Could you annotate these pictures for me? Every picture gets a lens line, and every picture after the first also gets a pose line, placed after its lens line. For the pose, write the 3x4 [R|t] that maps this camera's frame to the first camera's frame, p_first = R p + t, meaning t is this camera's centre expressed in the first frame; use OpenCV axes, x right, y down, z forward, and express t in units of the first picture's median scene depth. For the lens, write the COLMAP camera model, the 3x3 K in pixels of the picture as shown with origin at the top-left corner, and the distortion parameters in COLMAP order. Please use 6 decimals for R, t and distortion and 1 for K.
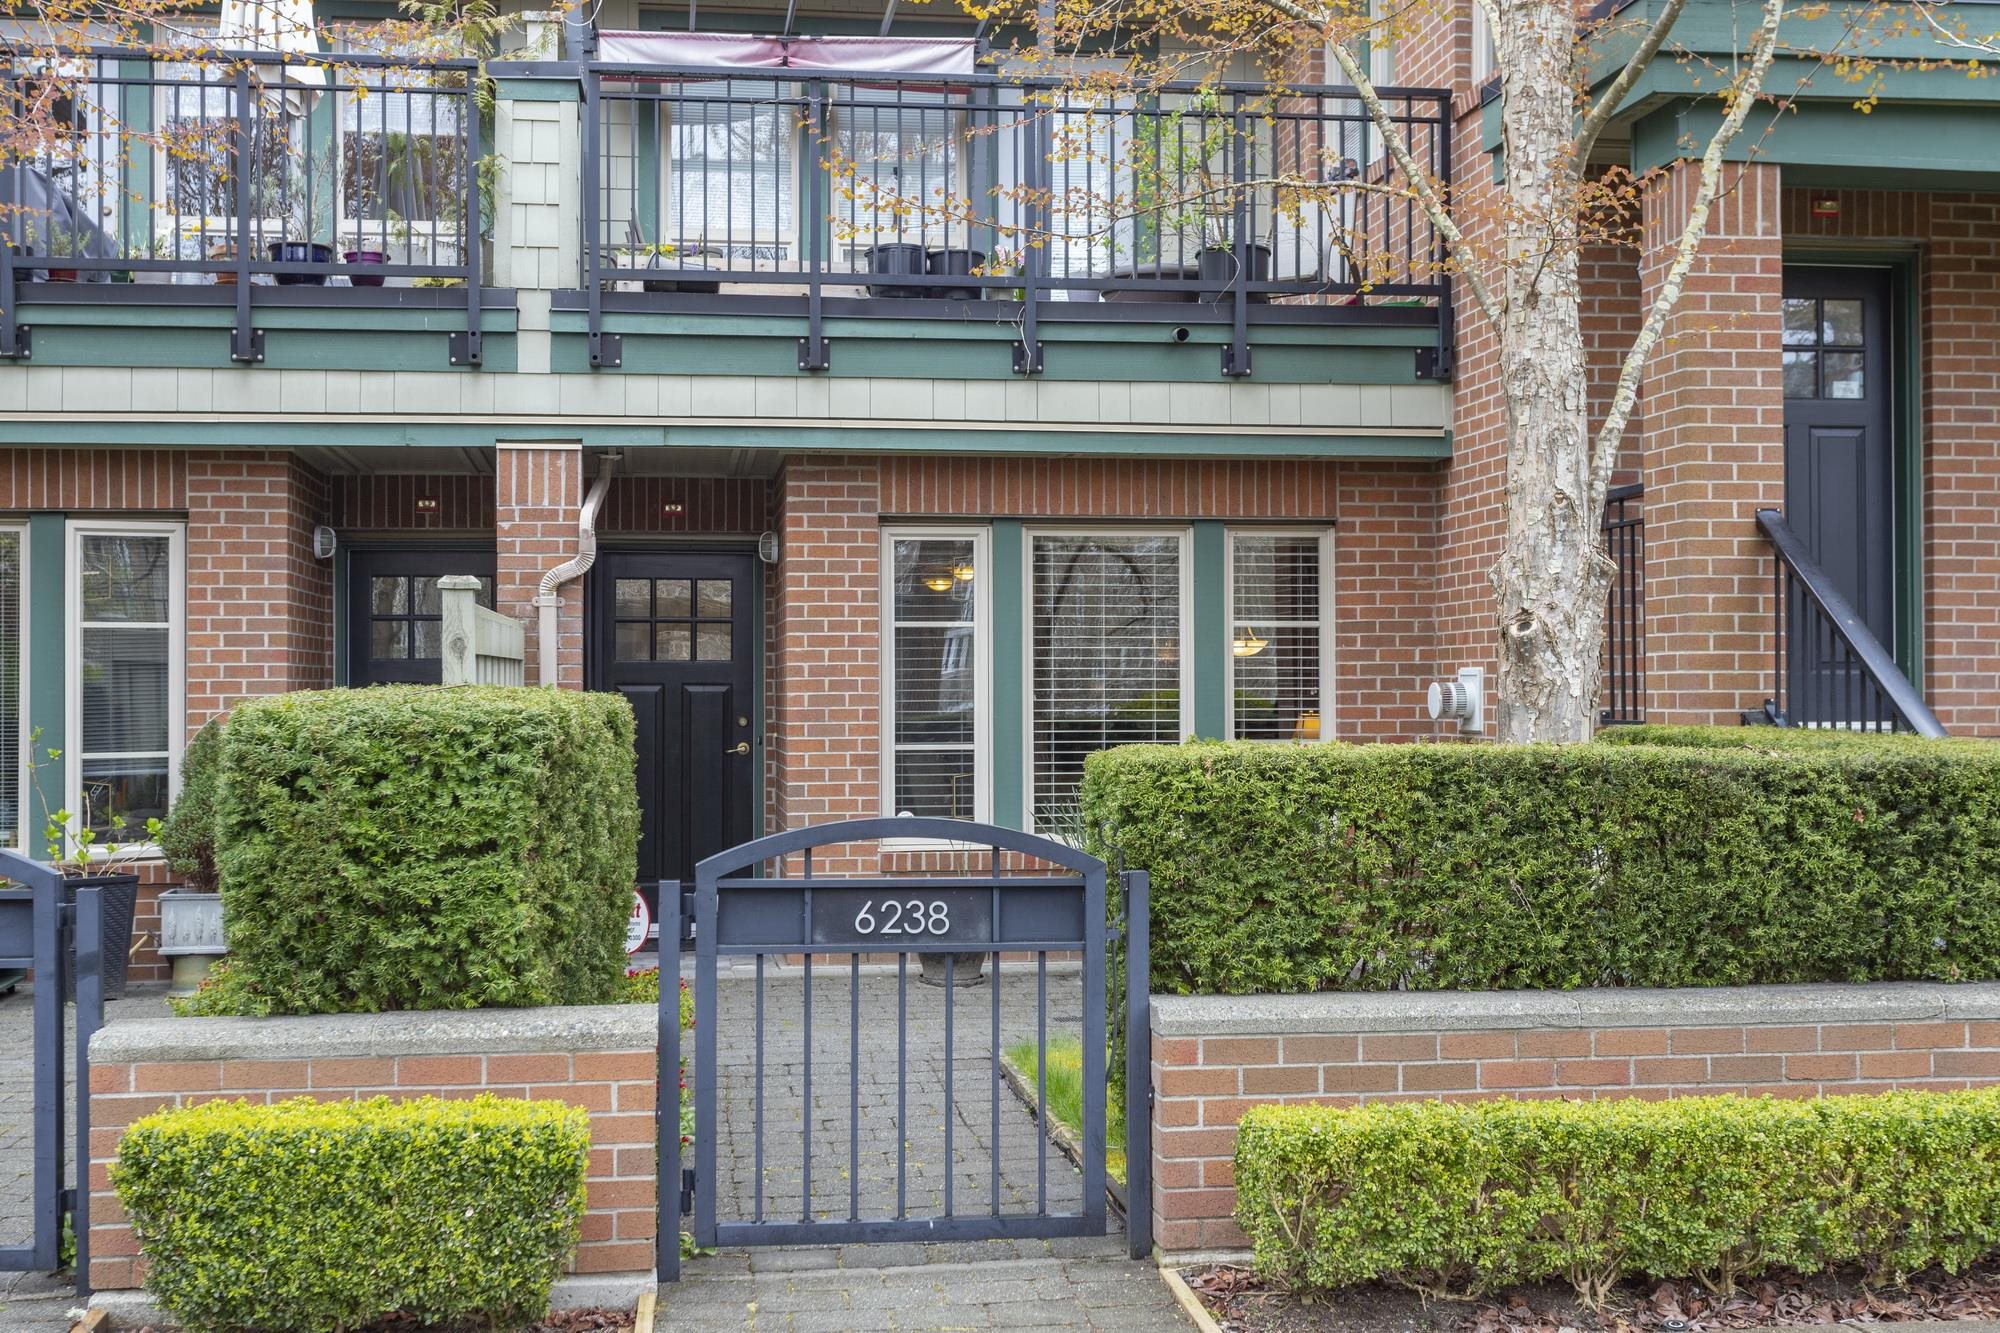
lens RADIAL K [[2254.0, 0, 998.6], [0, 2254.0, 665.7], [0, 0, 1]] dist [0.010775, 0.000000]
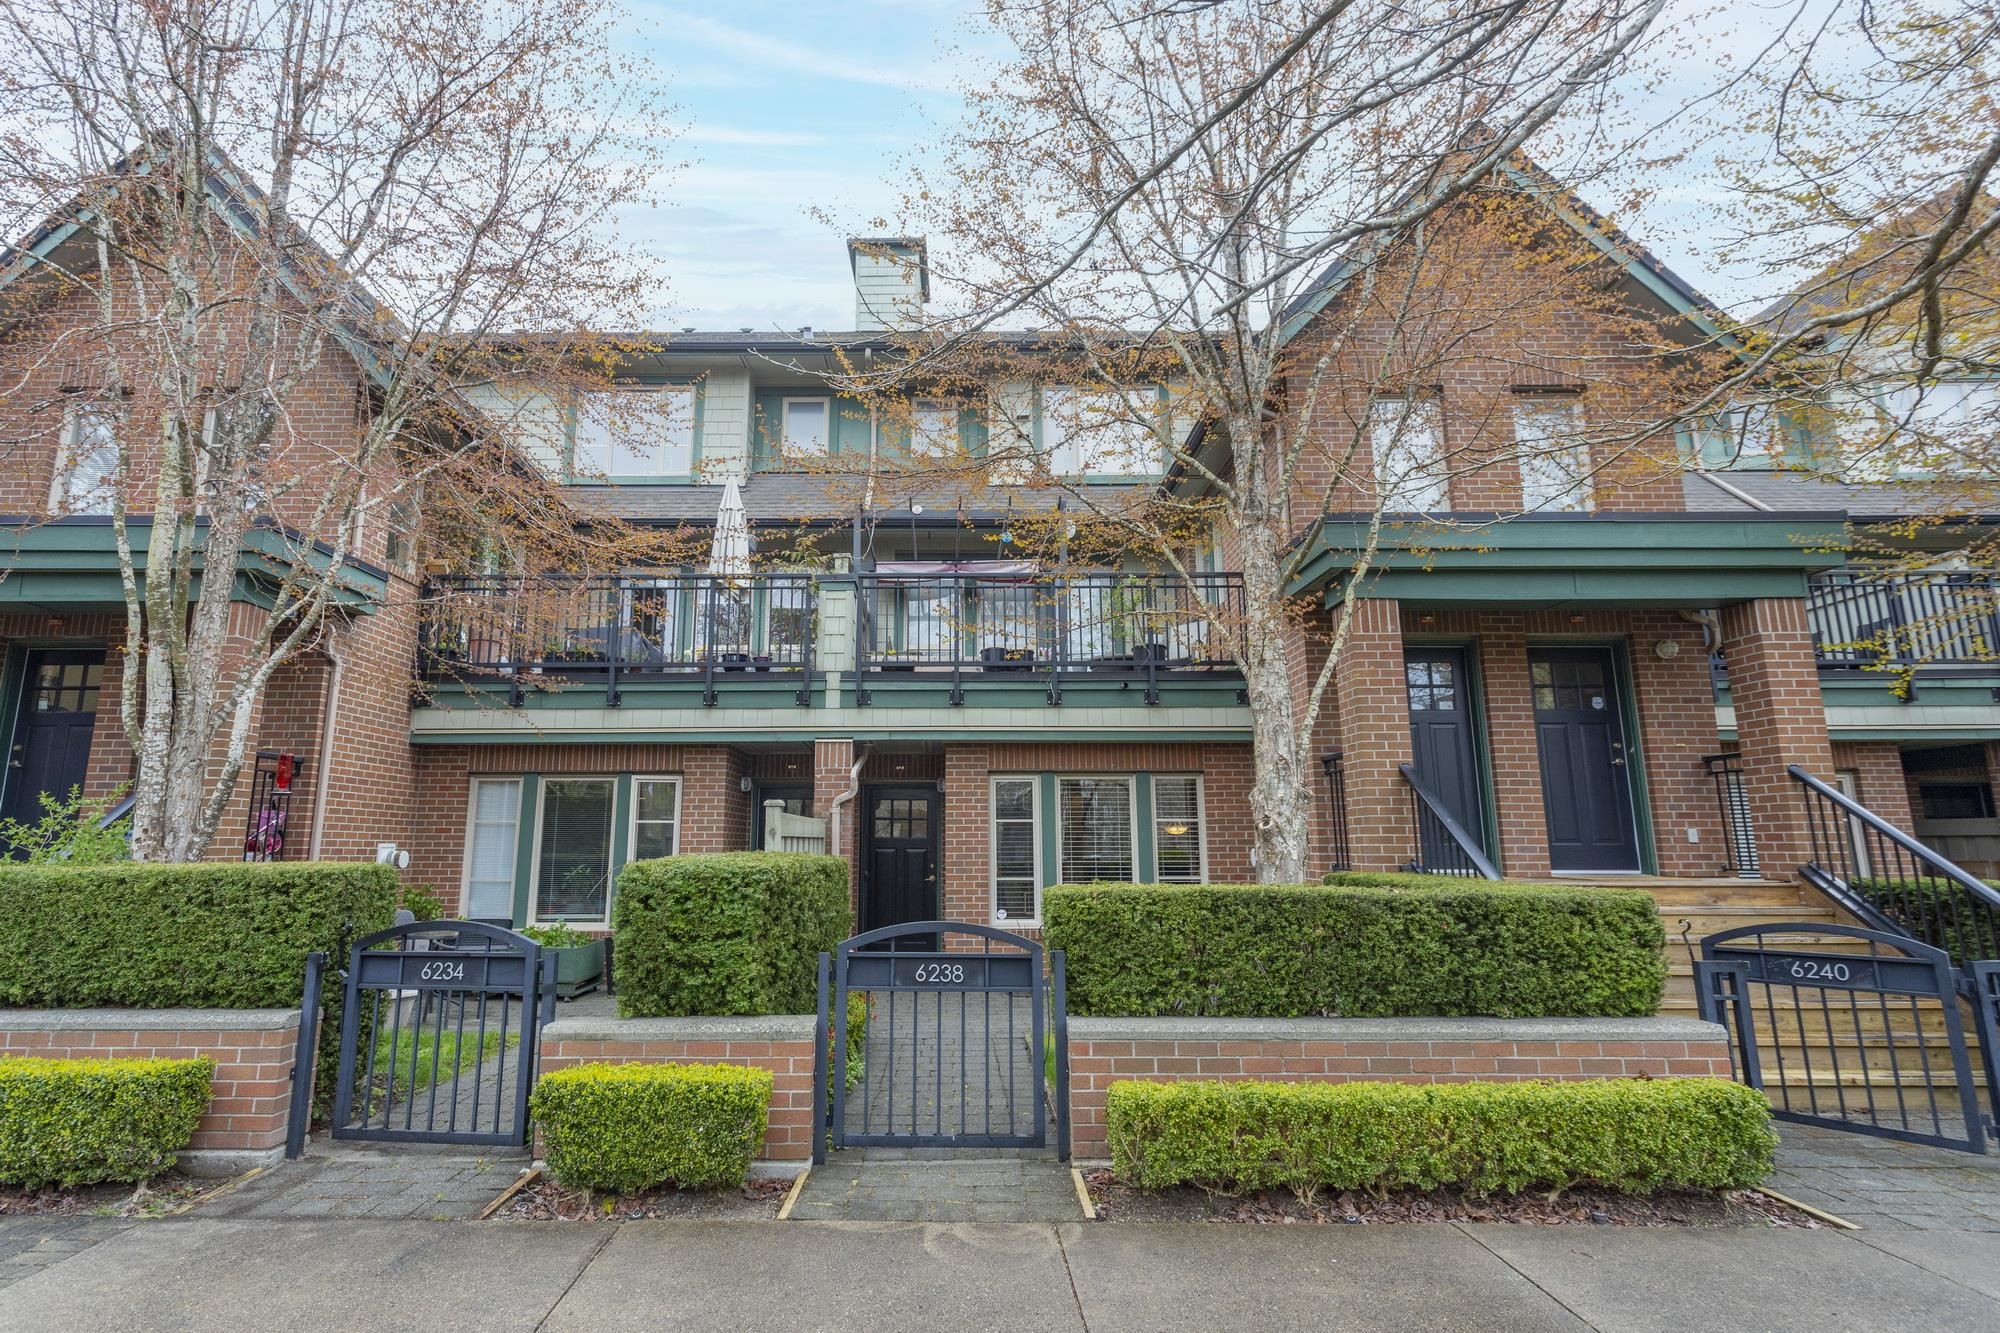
lens RADIAL K [[944.3, 0, 998.7], [0, 944.3, 662.8], [0, 0, 1]] dist [-0.000206, 0.002204]
pose [[0.991193, -0.023083, -0.130396, 0.115889], [-0.000527, 0.983994, -0.178198, -0.008994], [0.132422, 0.176697, 0.975317, 0.133610]]
